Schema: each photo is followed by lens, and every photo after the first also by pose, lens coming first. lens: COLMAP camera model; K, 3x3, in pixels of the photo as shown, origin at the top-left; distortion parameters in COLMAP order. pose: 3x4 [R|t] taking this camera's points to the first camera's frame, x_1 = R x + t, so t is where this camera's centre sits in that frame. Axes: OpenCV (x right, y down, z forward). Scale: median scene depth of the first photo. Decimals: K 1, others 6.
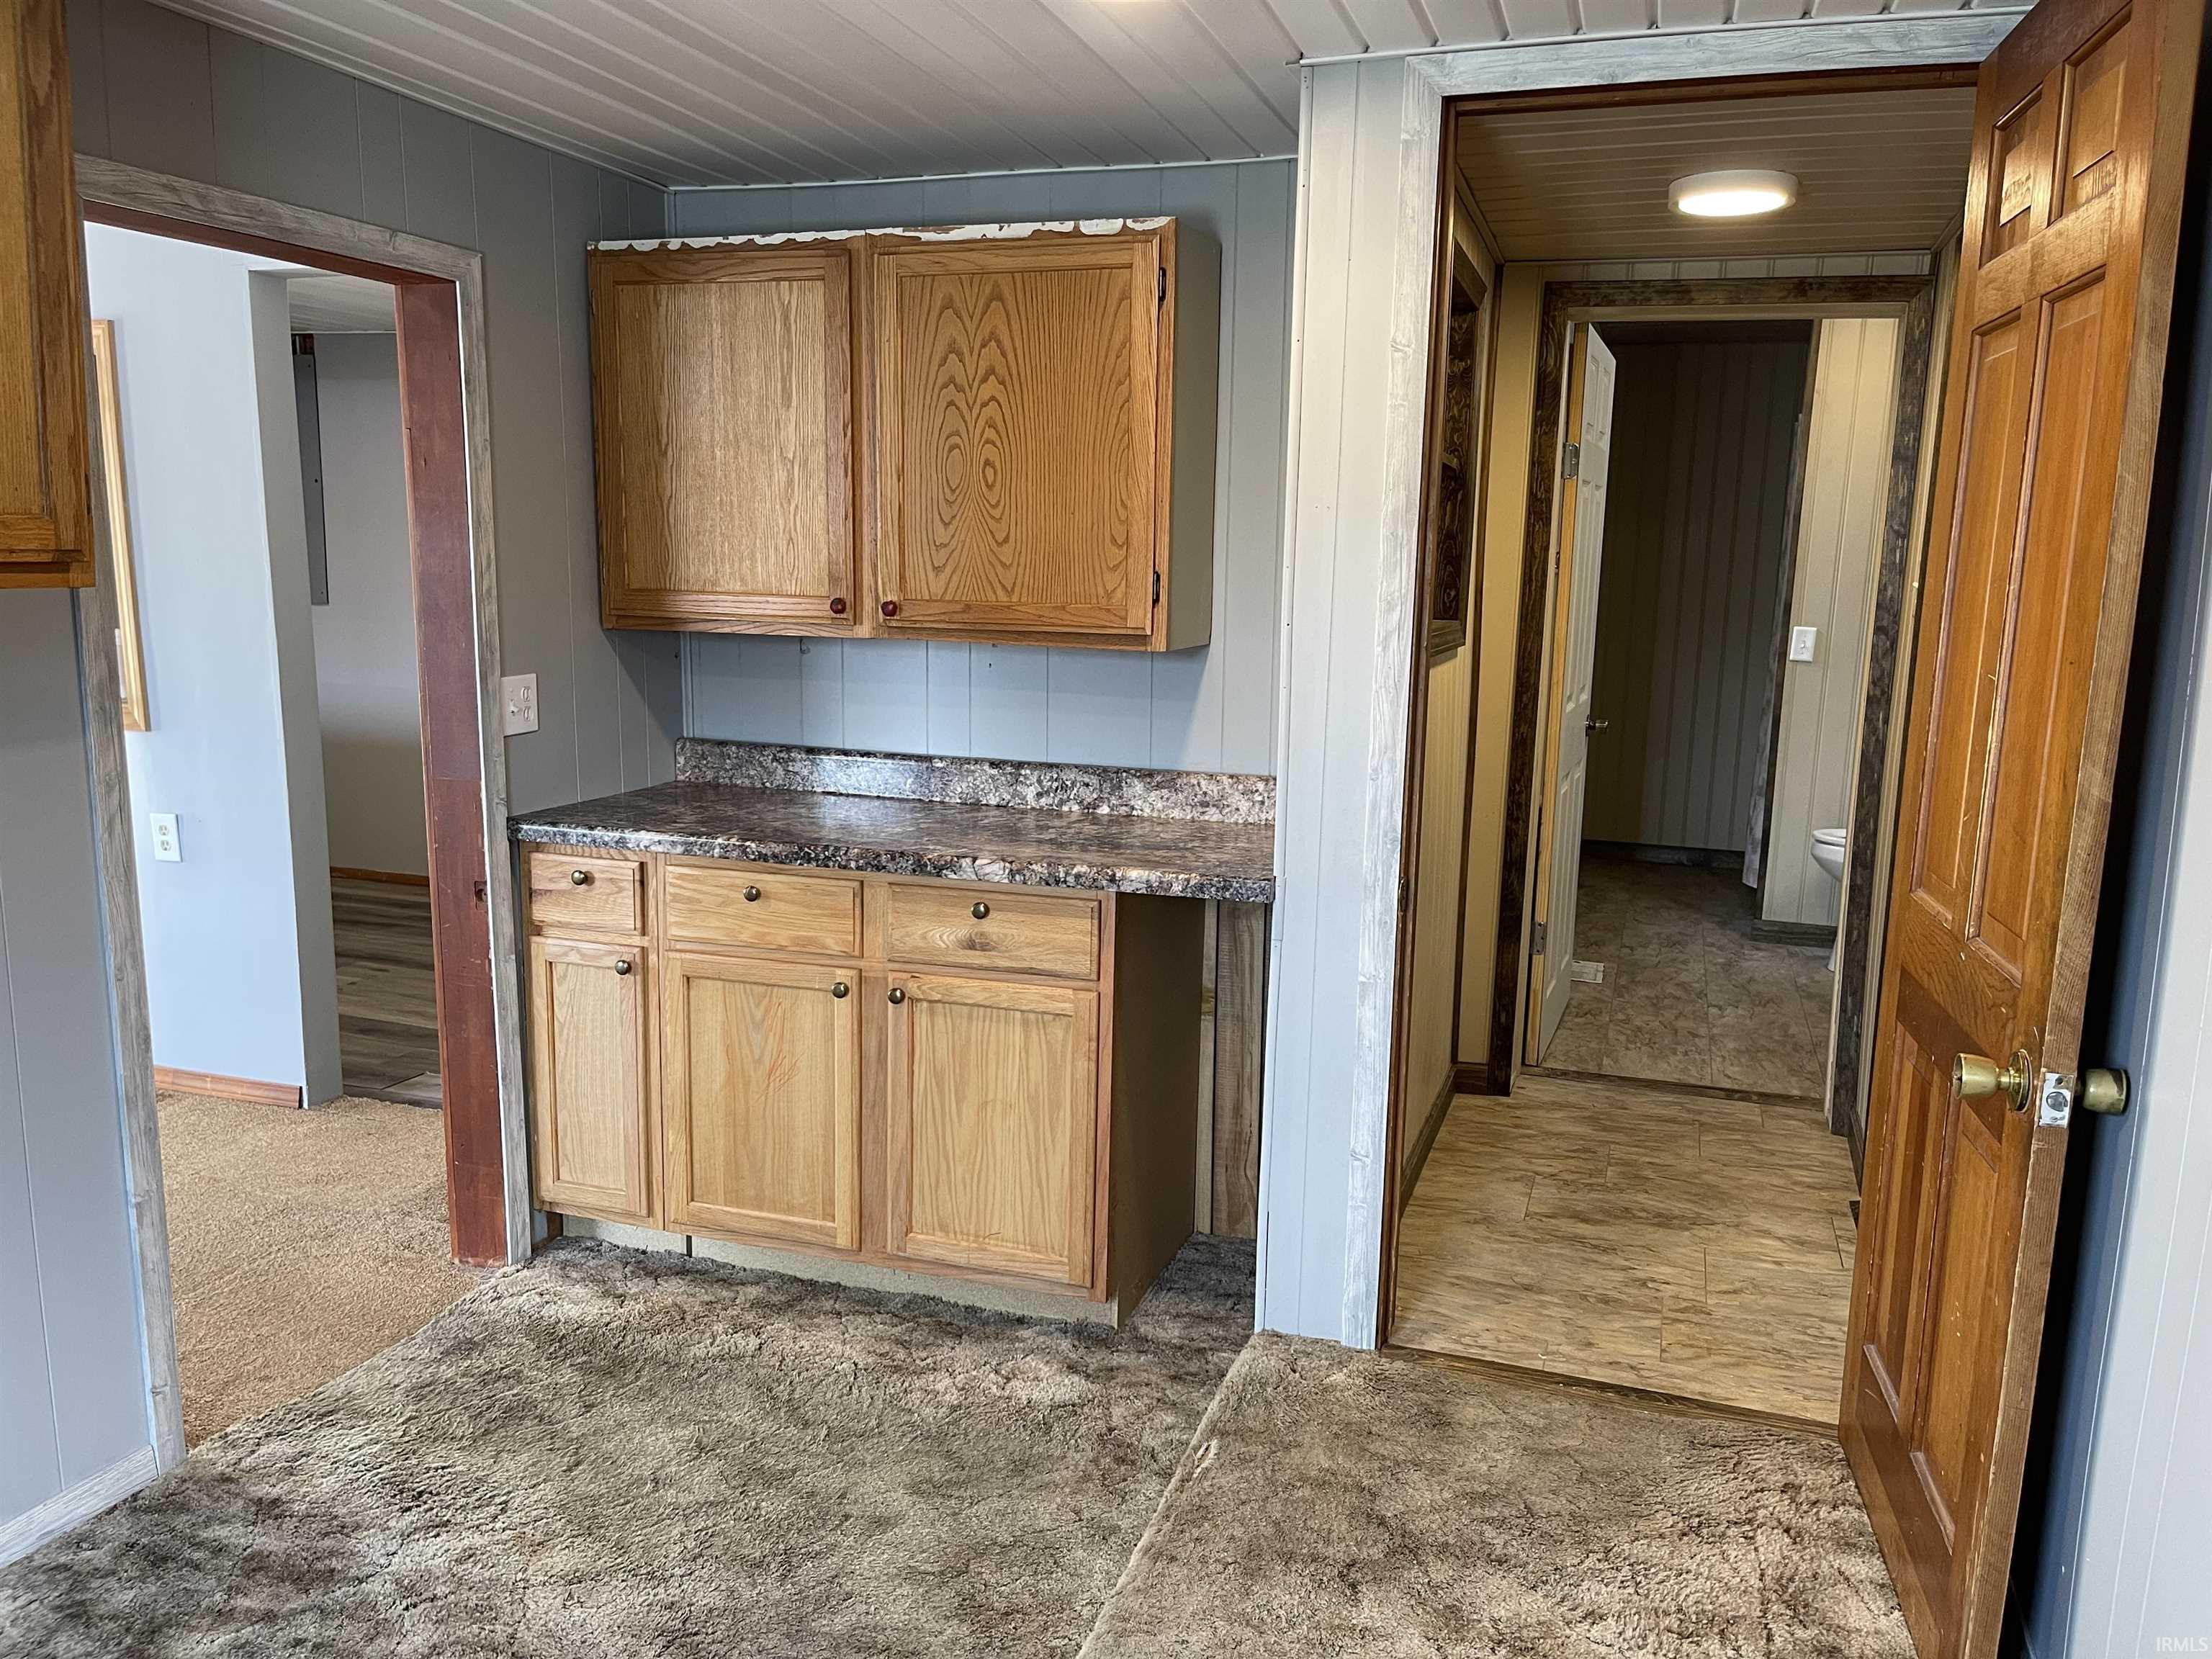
lens RADIAL K [[1661.1, 0, 1155.9], [0, 1661.1, 842.0], [0, 0, 1]] dist [0.005872, -0.009044]
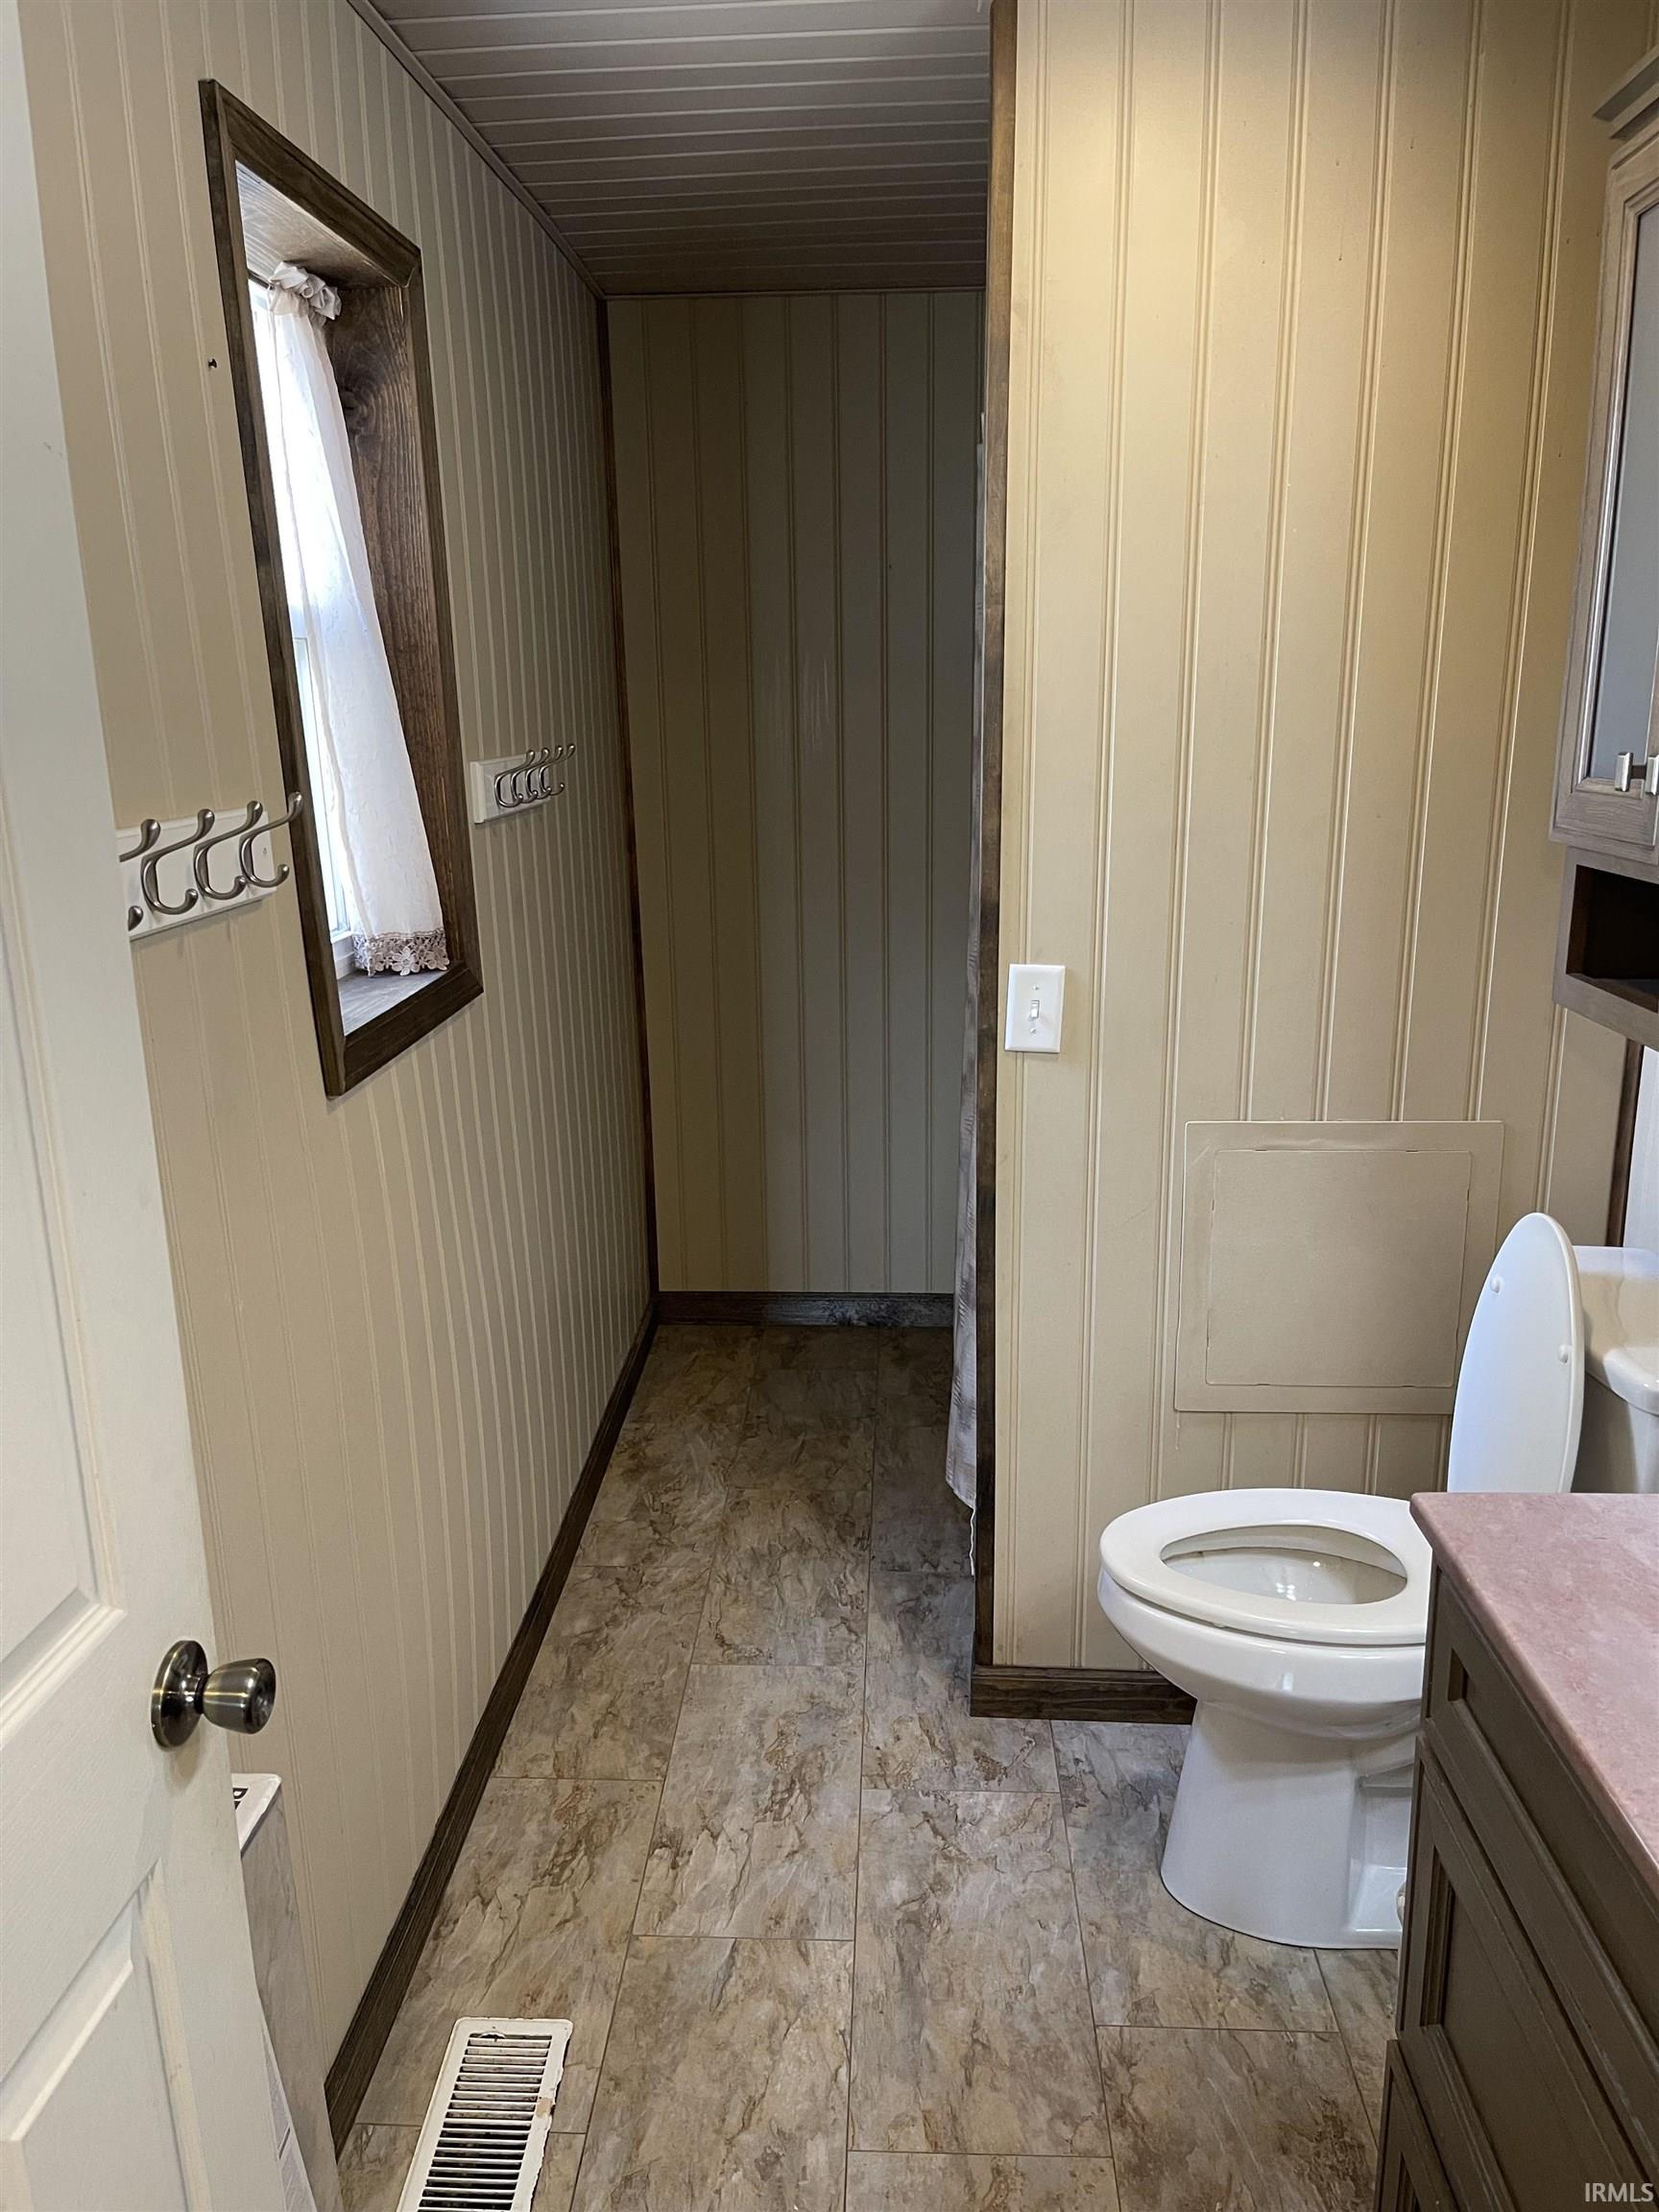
lens RADIAL K [[1661.1, 0, 829.5], [0, 1661.1, 1106.0], [0, 0, 1]] dist [0.005872, -0.009044]
pose [[0.965295, -0.107279, 0.238109, 0.242512], [0.089183, 0.992335, 0.085545, -0.130924], [-0.245461, -0.061341, 0.967464, 0.620567]]
